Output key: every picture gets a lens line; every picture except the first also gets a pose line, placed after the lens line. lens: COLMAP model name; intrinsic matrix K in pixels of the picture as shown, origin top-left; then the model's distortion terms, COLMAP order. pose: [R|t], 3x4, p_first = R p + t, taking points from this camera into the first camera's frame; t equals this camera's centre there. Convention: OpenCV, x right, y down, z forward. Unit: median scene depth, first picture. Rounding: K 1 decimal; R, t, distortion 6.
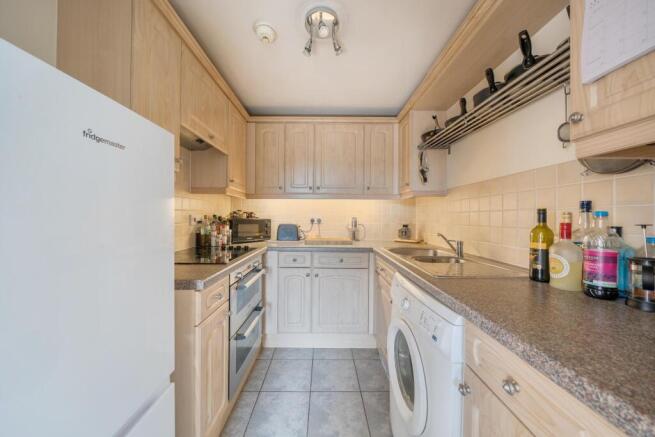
lens RADIAL K [[223.2, 0, 327.5], [0, 223.2, 218.5], [0, 0, 1]] dist [-0.001305, -0.000105]
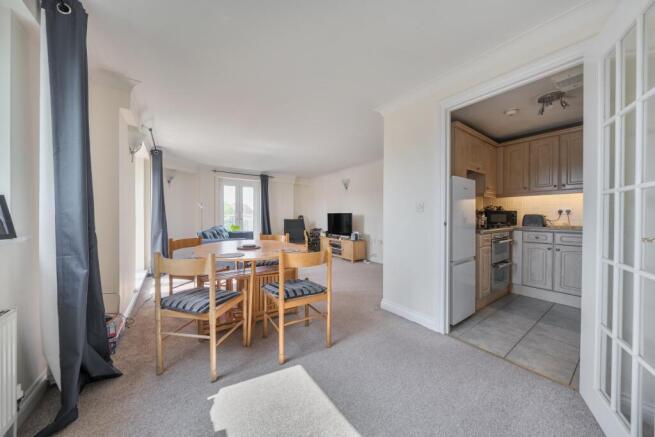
lens RADIAL K [[223.2, 0, 327.5], [0, 223.2, 218.5], [0, 0, 1]] dist [-0.001305, -0.000105]
pose [[0.570010, -0.000793, -0.821637, 0.263569], [-0.000412, 0.999999, -0.001251, 0.062784], [0.821637, 0.001052, 0.570010, -0.935768]]
